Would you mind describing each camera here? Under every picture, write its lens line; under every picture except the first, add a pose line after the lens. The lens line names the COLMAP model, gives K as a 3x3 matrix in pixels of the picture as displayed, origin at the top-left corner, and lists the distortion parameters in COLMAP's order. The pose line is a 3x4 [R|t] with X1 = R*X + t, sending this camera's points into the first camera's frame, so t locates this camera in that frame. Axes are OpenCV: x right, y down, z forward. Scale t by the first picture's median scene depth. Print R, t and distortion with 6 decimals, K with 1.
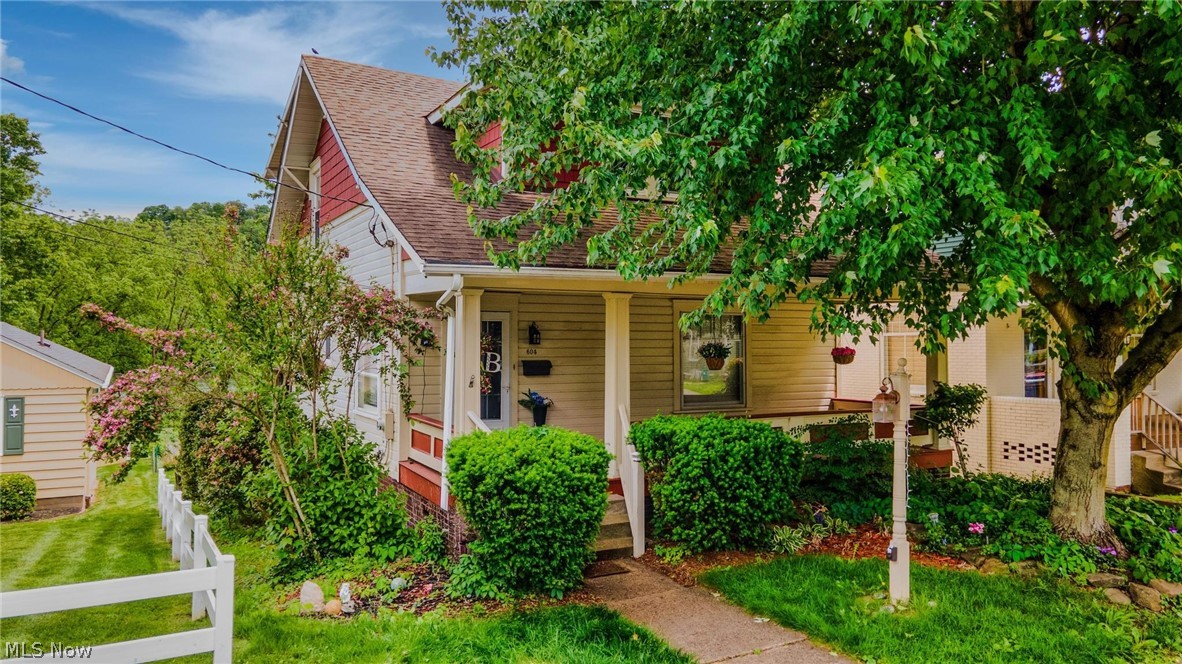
lens RADIAL K [[844.6, 0, 590.3], [0, 844.6, 331.5], [0, 0, 1]] dist [0.029308, 0.002983]
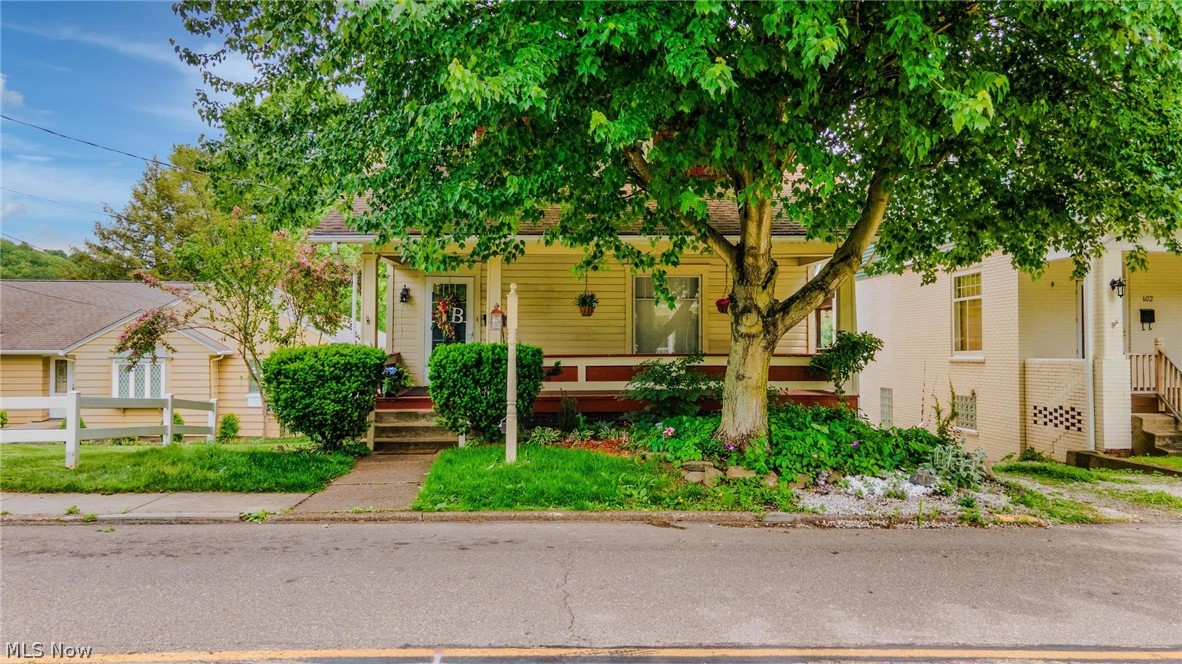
lens RADIAL K [[844.6, 0, 592.7], [0, 844.6, 327.7], [0, 0, 1]] dist [0.029308, 0.002983]
pose [[0.931797, -0.004785, -0.362948, 0.402357], [0.004410, 0.999989, -0.001863, 0.043597], [0.362953, 0.000135, 0.931807, -0.088373]]
